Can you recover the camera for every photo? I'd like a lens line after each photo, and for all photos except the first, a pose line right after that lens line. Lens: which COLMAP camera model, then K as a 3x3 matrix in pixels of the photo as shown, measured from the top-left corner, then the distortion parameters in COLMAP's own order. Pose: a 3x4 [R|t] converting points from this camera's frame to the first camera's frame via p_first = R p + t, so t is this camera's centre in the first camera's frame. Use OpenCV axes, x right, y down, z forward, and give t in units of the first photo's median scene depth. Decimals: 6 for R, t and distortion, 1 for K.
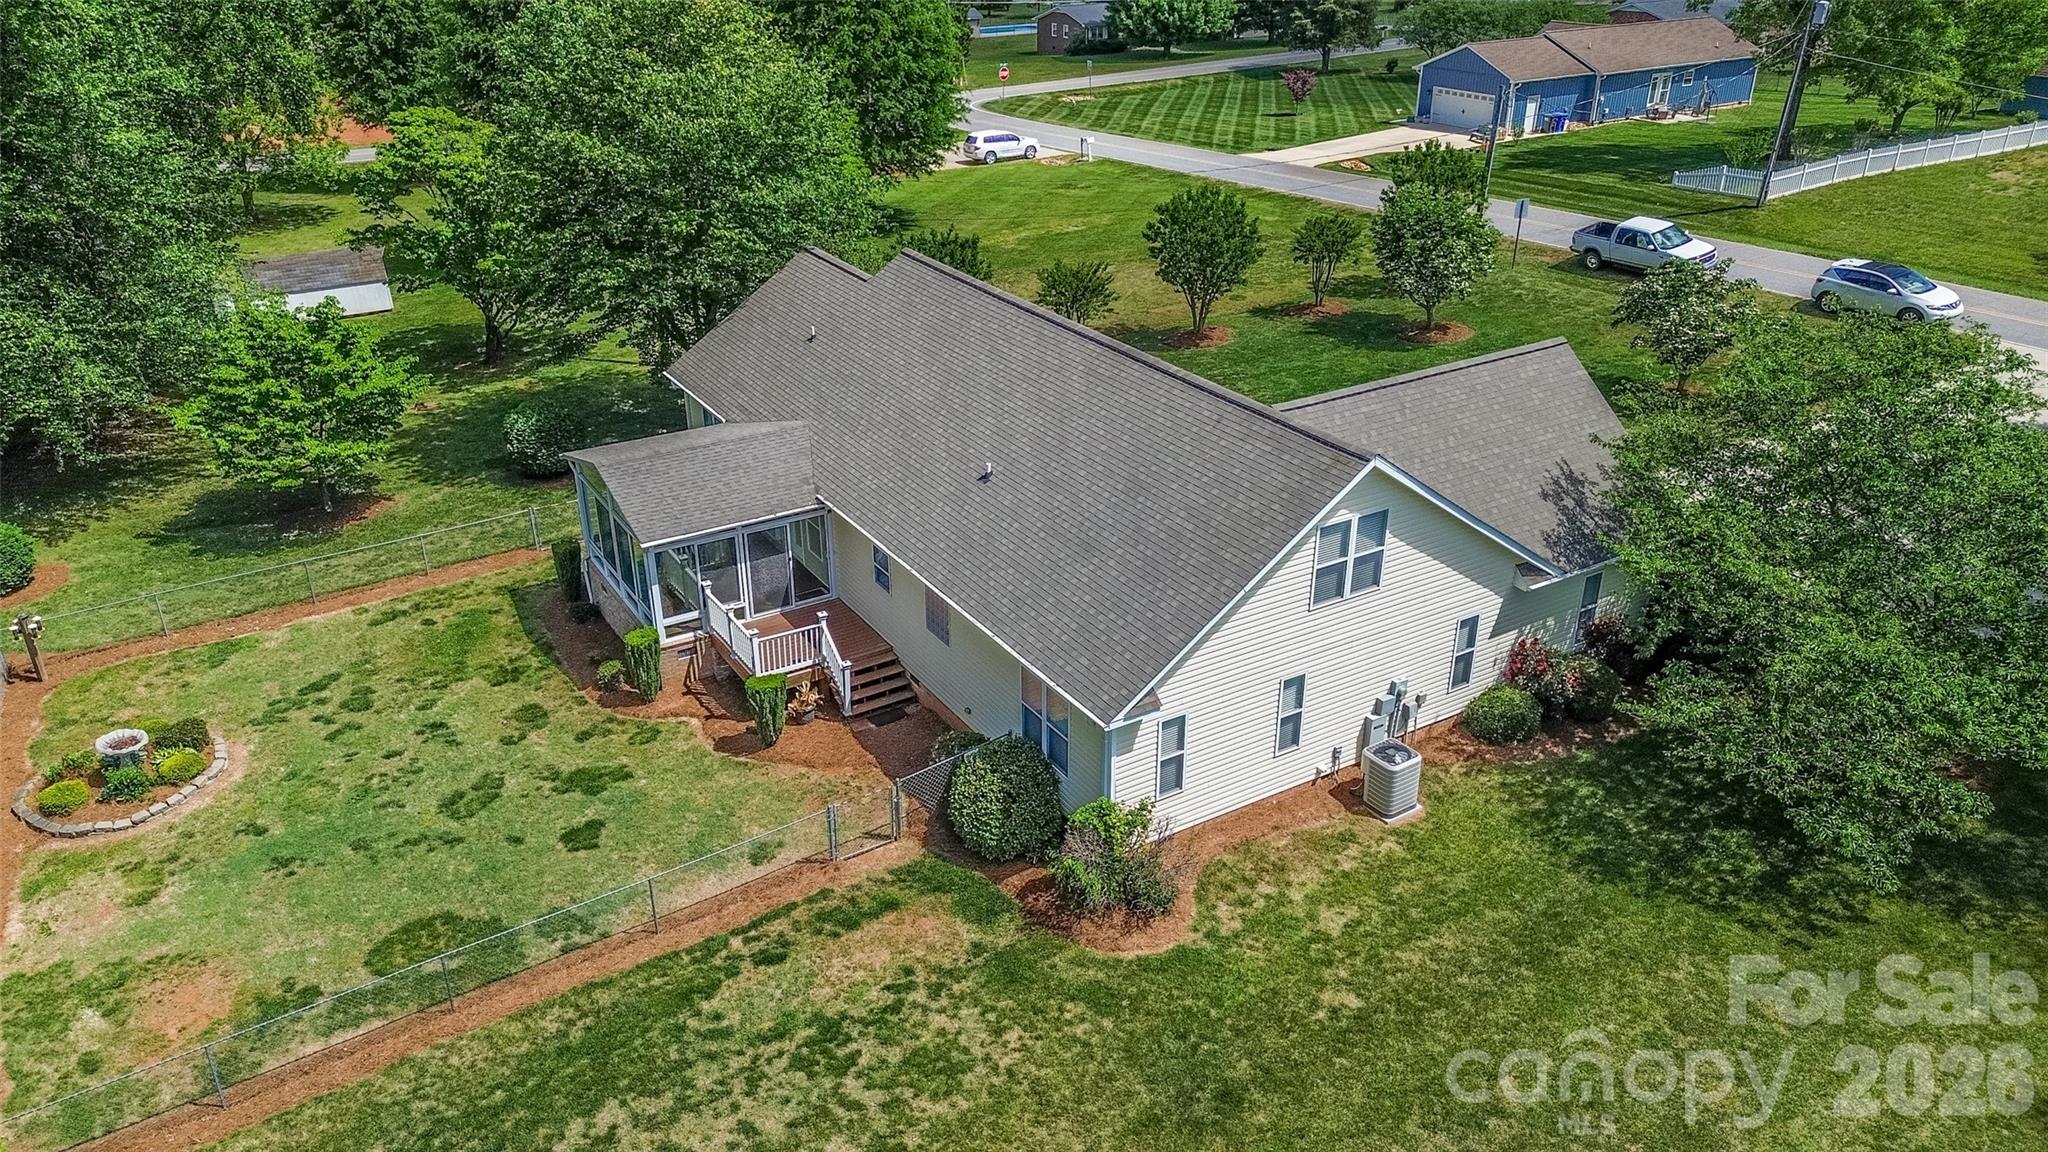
lens RADIAL K [[1436.1, 0, 1024.0], [0, 1436.1, 576.0], [0, 0, 1]] dist [0.084182, -0.107410]
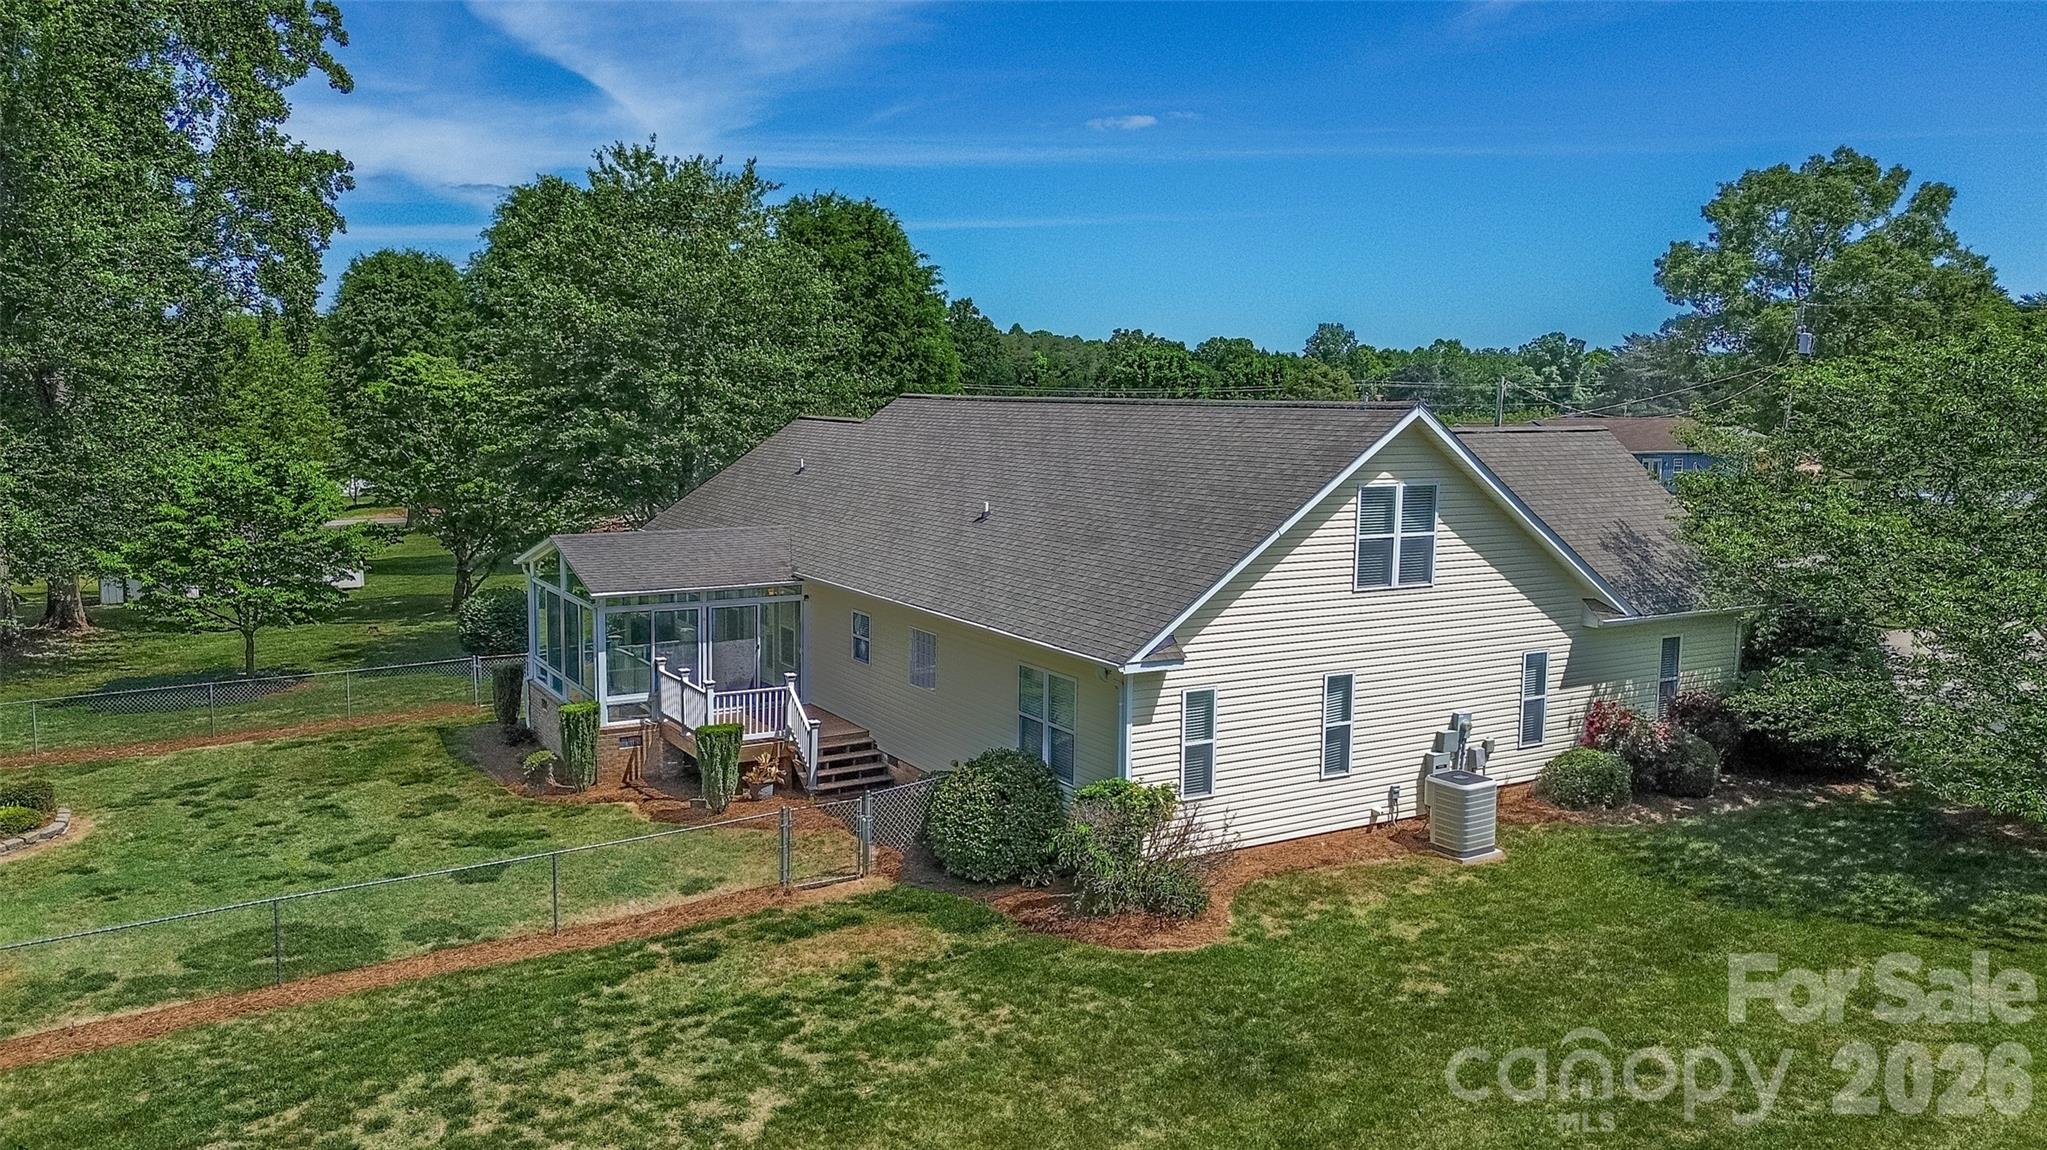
lens RADIAL K [[1489.3, 0, 1023.5], [0, 1489.3, 575.0], [0, 0, 1]] dist [0.067822, -0.060166]
pose [[0.999858, 0.016869, 0.000529, -0.000830], [-0.015748, 0.943762, -0.330250, 0.316633], [-0.006070, 0.330195, 0.943893, 0.150957]]
